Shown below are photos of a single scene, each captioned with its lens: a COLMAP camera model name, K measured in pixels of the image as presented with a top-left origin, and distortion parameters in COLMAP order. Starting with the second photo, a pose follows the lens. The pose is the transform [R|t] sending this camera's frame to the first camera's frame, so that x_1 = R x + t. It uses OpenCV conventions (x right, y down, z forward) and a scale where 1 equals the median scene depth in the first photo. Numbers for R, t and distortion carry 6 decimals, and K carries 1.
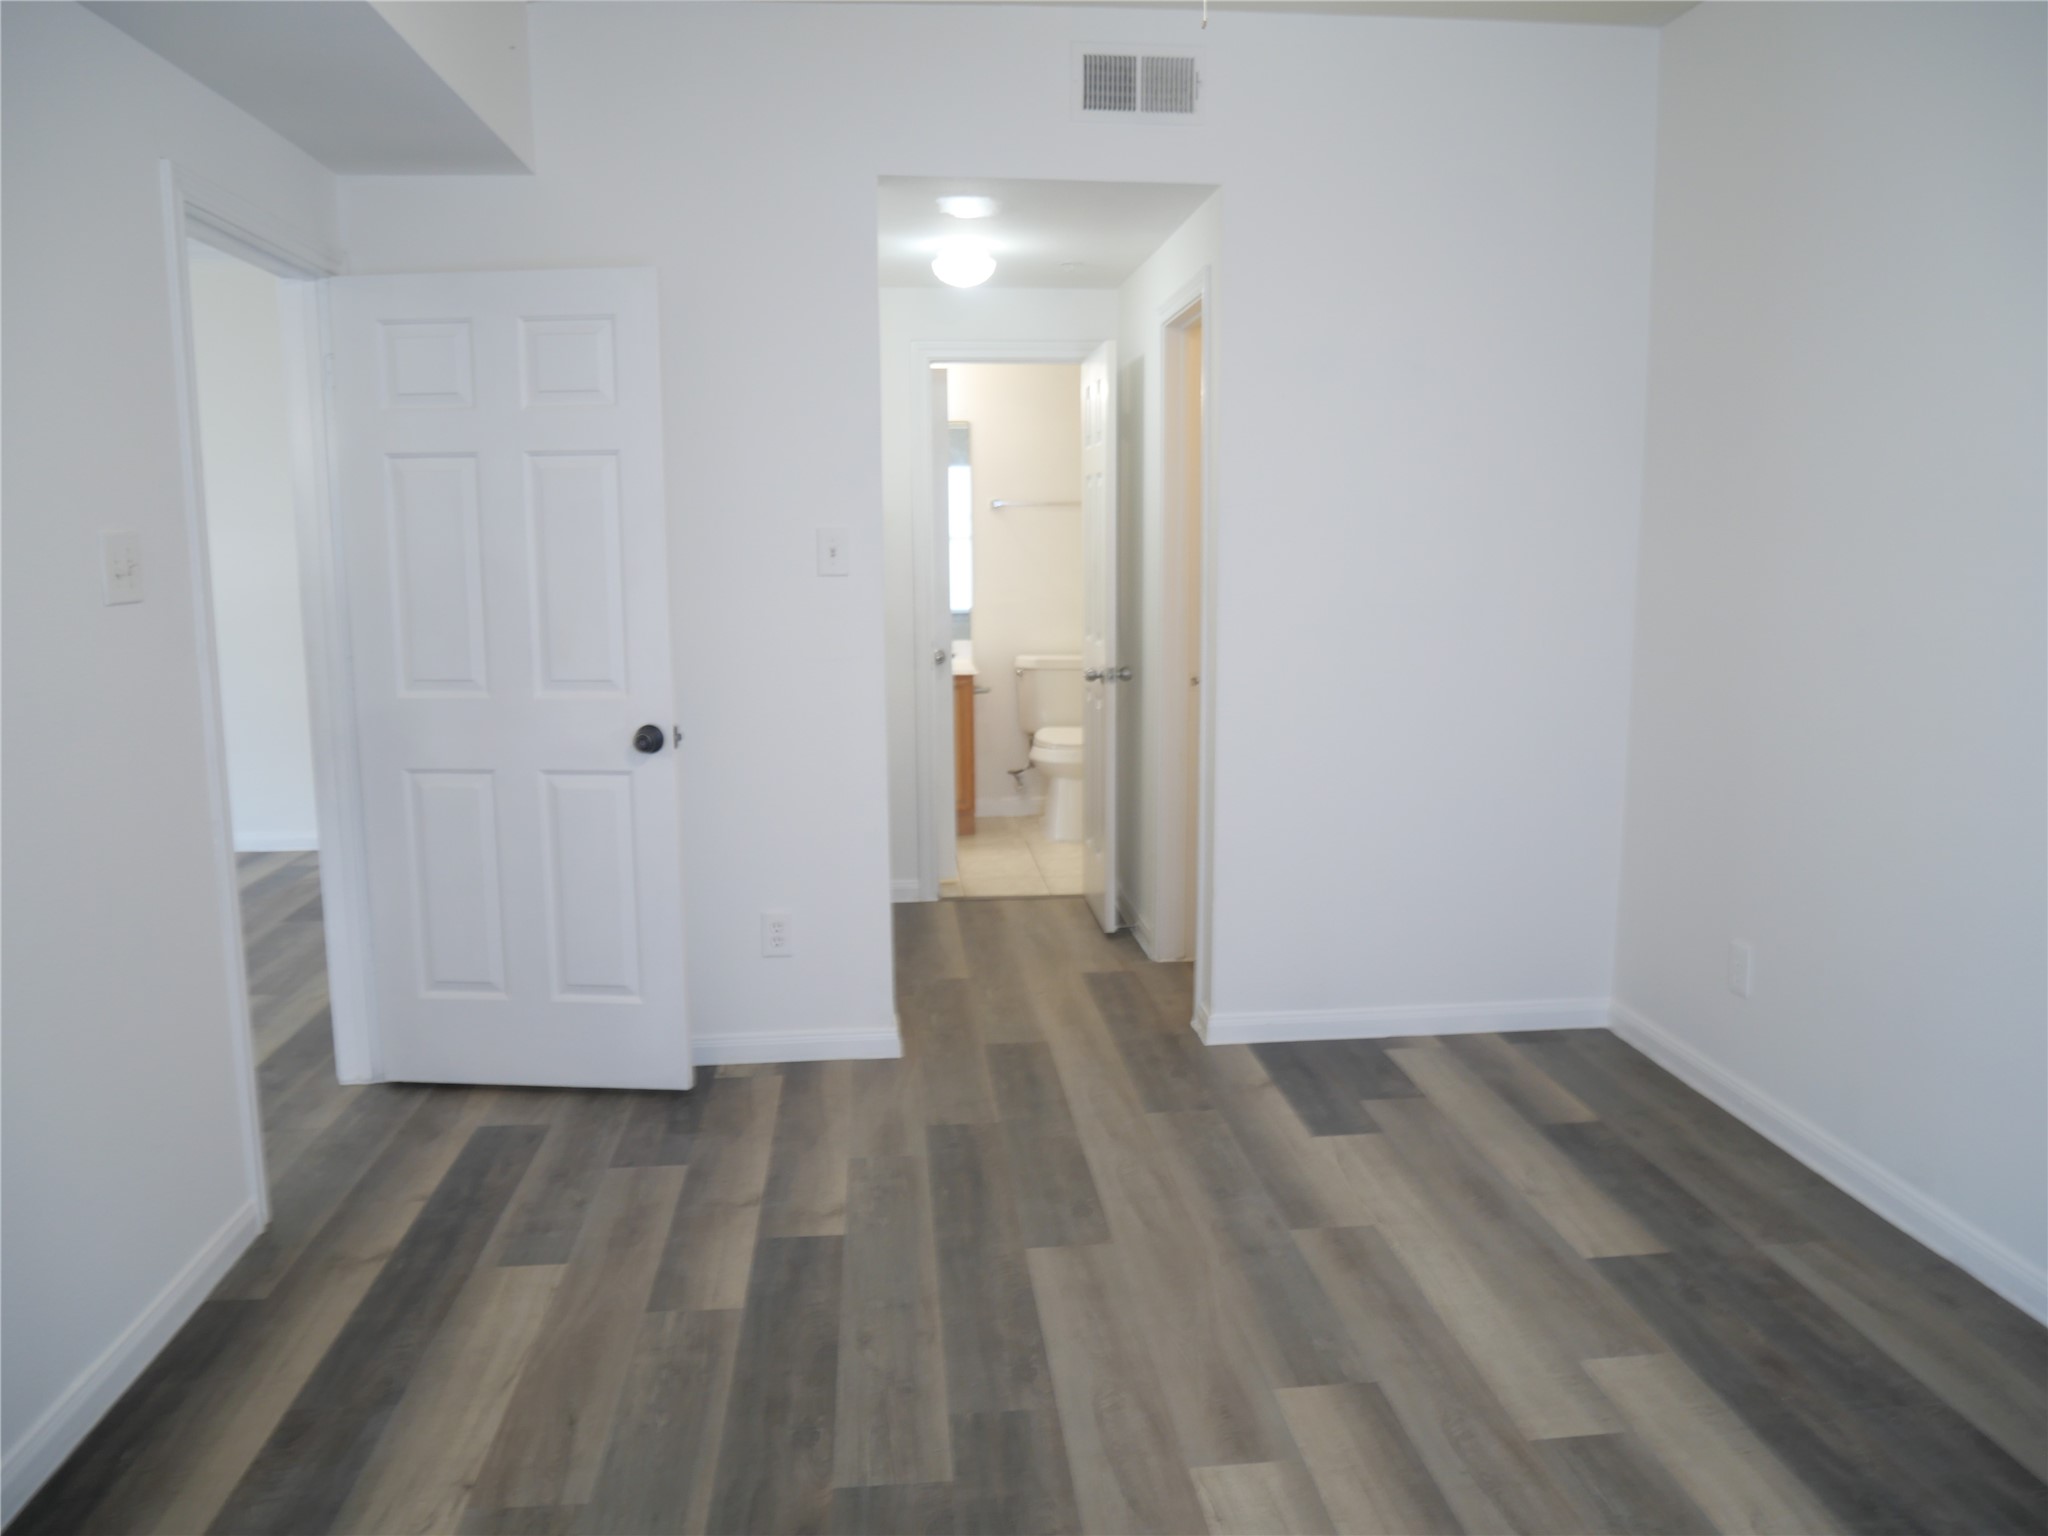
lens RADIAL K [[1497.4, 0, 1029.3], [0, 1497.4, 760.8], [0, 0, 1]] dist [-0.073751, 0.034657]
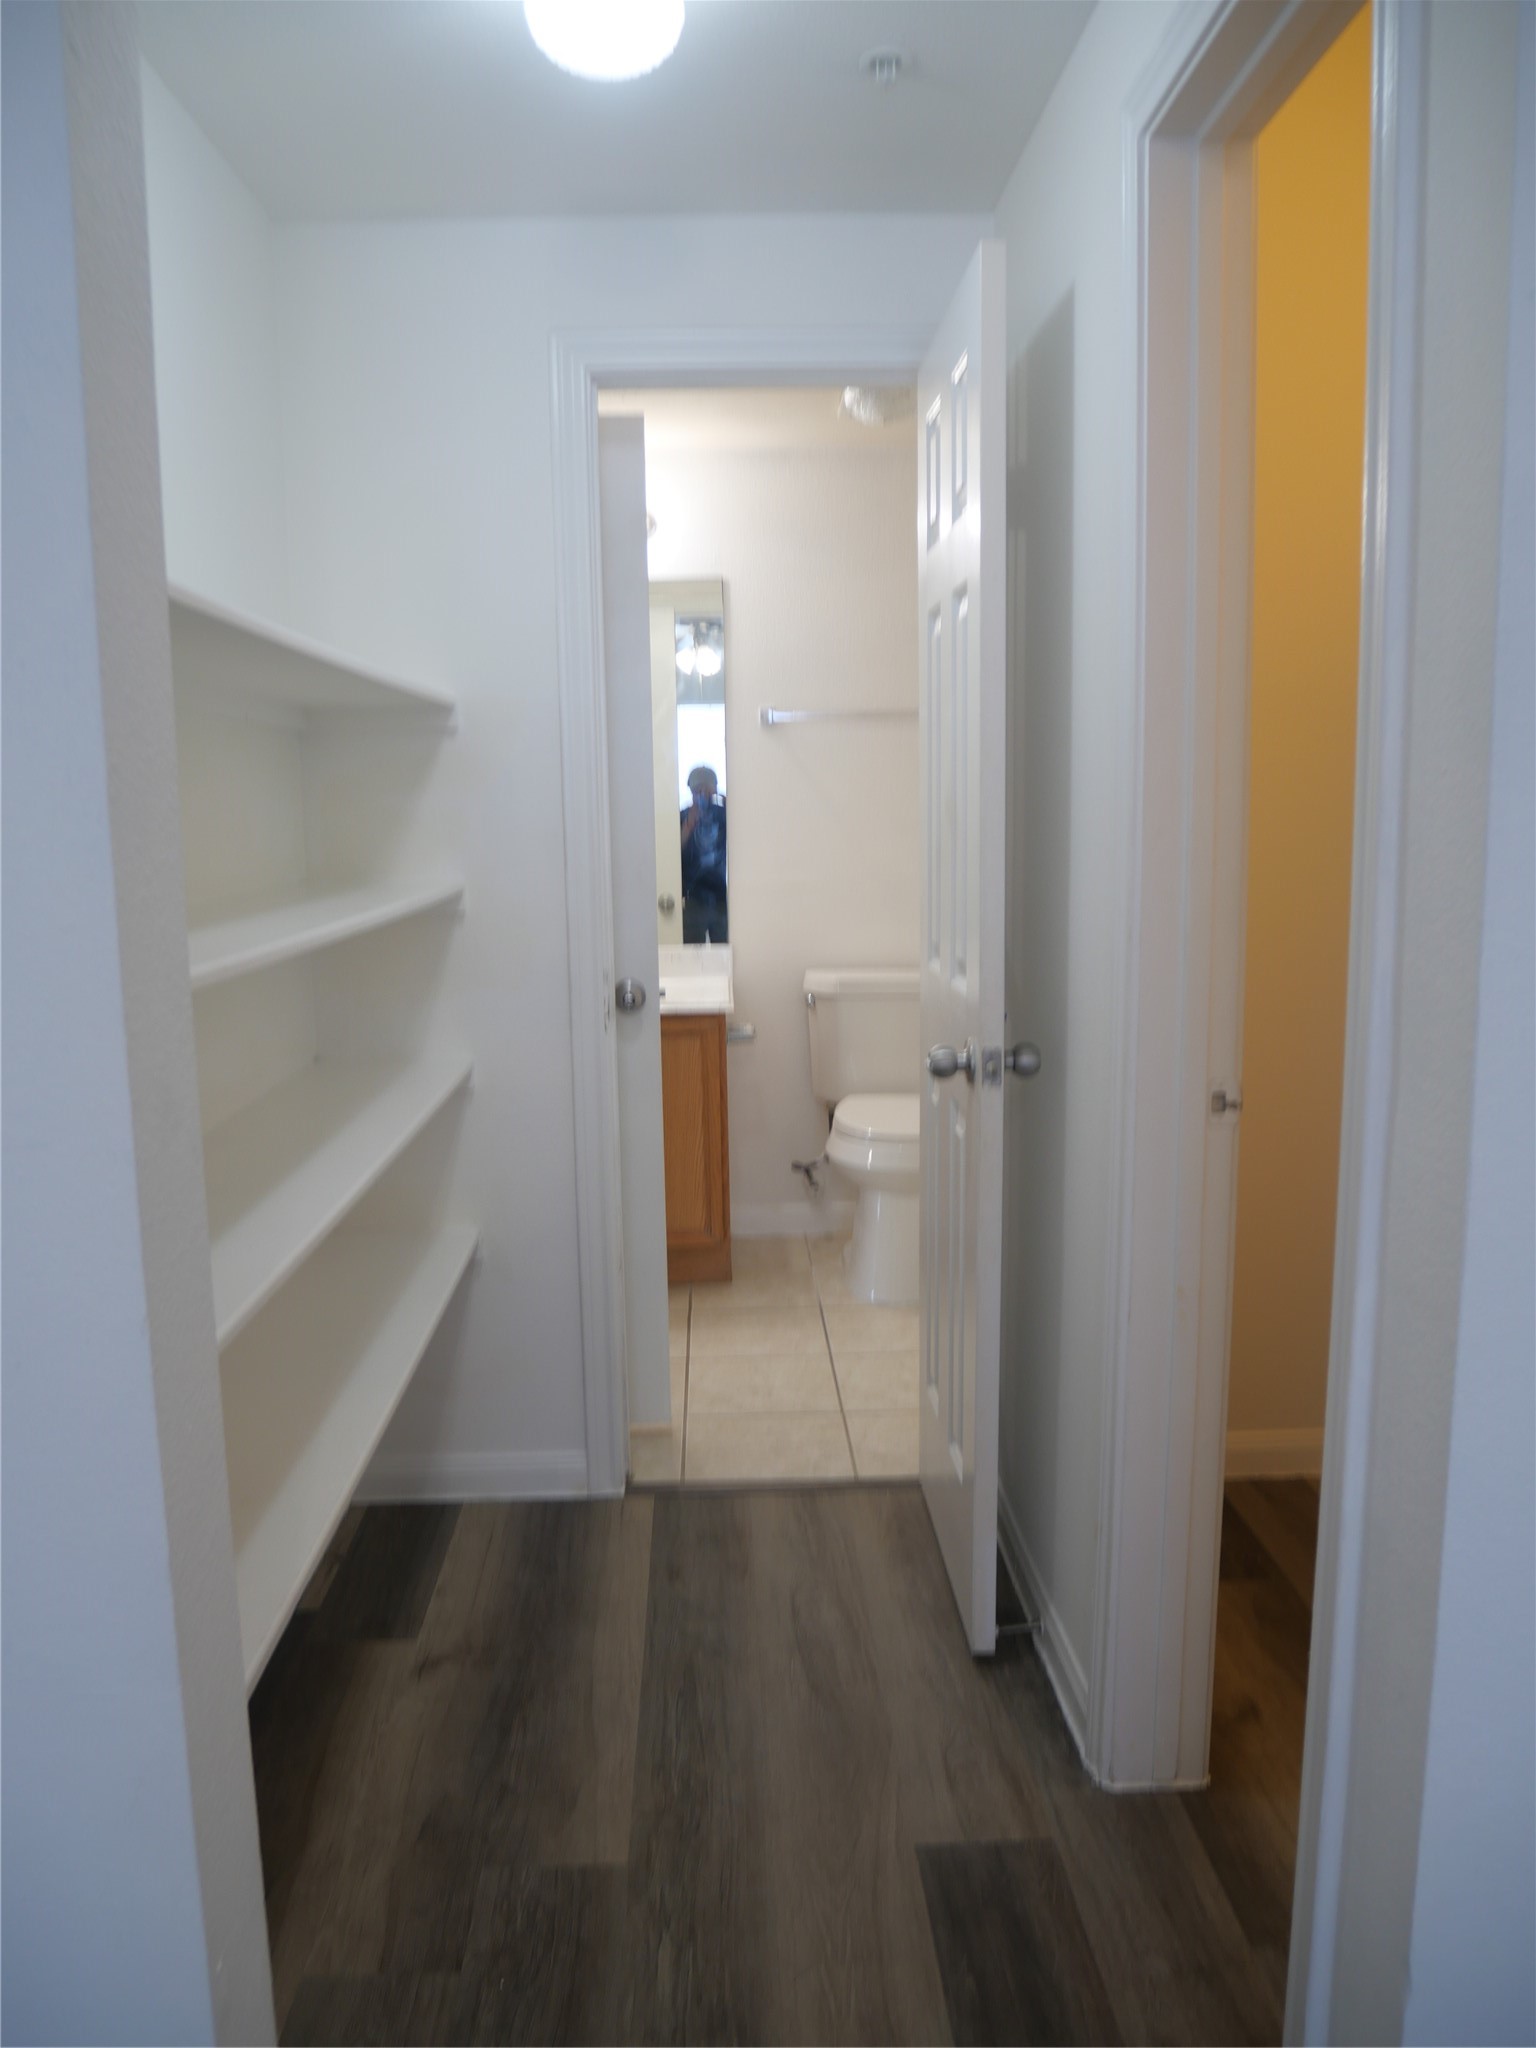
lens RADIAL K [[1497.4, 0, 768.0], [0, 1497.4, 1024.0], [0, 0, 1]] dist [-0.073751, 0.034657]
pose [[0.998149, 0.002016, -0.060780, 0.015753], [-0.002191, 0.999994, -0.002811, -0.059419], [0.060774, 0.002939, 0.998147, 0.509050]]
